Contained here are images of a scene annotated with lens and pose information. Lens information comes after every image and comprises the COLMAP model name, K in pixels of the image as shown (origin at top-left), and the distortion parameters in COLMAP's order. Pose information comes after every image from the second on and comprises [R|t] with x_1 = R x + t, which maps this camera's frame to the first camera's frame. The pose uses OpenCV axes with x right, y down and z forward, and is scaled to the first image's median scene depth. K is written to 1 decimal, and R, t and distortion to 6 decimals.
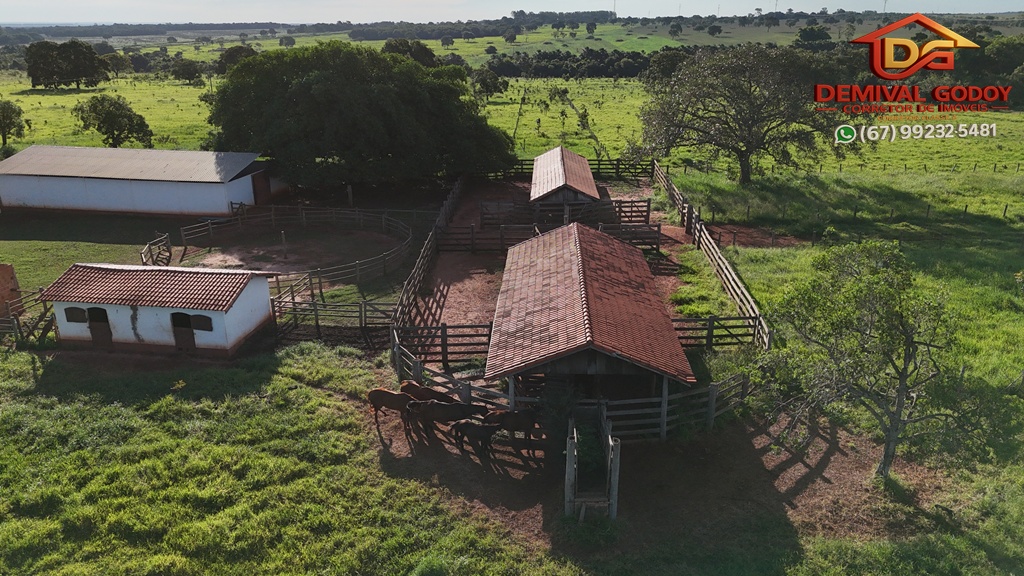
lens RADIAL K [[766.9, 0, 512.0], [0, 766.9, 288.0], [0, 0, 1]] dist [0.037498, -0.013771]
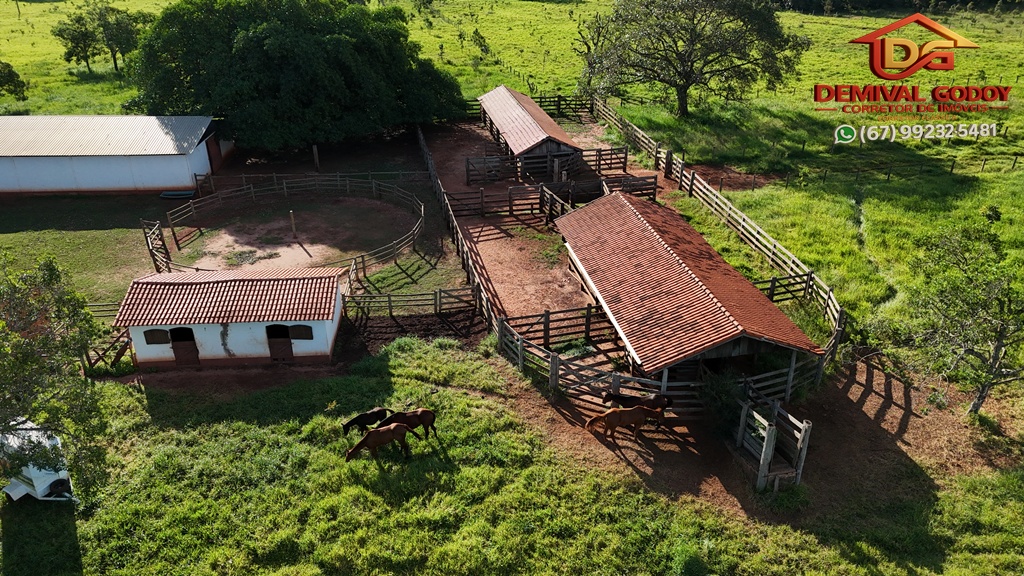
lens RADIAL K [[766.9, 0, 512.0], [0, 766.9, 288.0], [0, 0, 1]] dist [0.037498, -0.013771]
pose [[0.974611, -0.100671, 0.199998, -0.325284], [0.074633, 0.988204, 0.133729, -0.121752], [-0.211102, -0.115407, 0.970627, -0.011264]]
